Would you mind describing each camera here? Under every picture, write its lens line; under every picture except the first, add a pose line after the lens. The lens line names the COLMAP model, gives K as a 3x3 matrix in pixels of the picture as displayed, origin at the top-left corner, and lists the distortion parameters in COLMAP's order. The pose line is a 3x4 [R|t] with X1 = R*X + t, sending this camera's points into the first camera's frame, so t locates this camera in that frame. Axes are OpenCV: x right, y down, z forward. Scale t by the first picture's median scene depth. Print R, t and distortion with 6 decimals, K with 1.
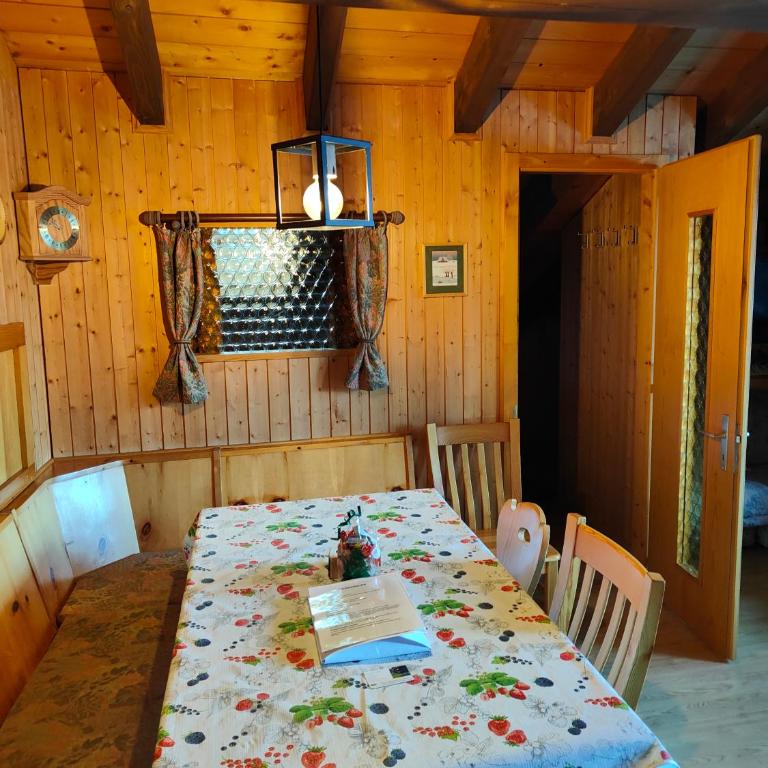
lens RADIAL K [[729.3, 0, 365.8], [0, 729.3, 373.4], [0, 0, 1]] dist [0.091582, -0.179226]
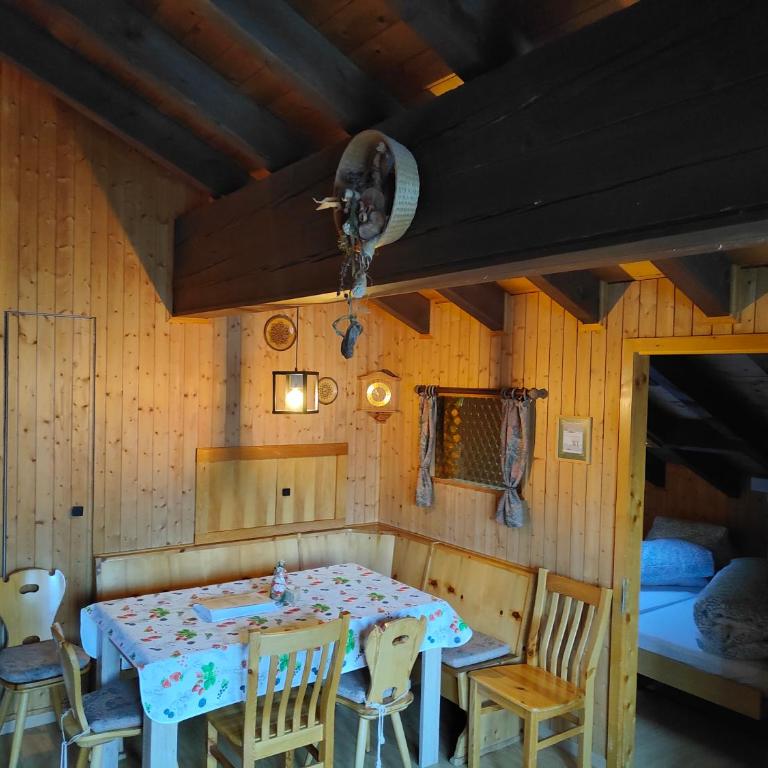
lens RADIAL K [[729.3, 0, 365.8], [0, 729.3, 373.4], [0, 0, 1]] dist [0.091582, -0.179226]
pose [[0.356717, 0.022393, -0.933944, 1.573311], [-0.154782, 0.987312, -0.035447, -0.224112], [0.921301, 0.157203, 0.355658, 0.400039]]
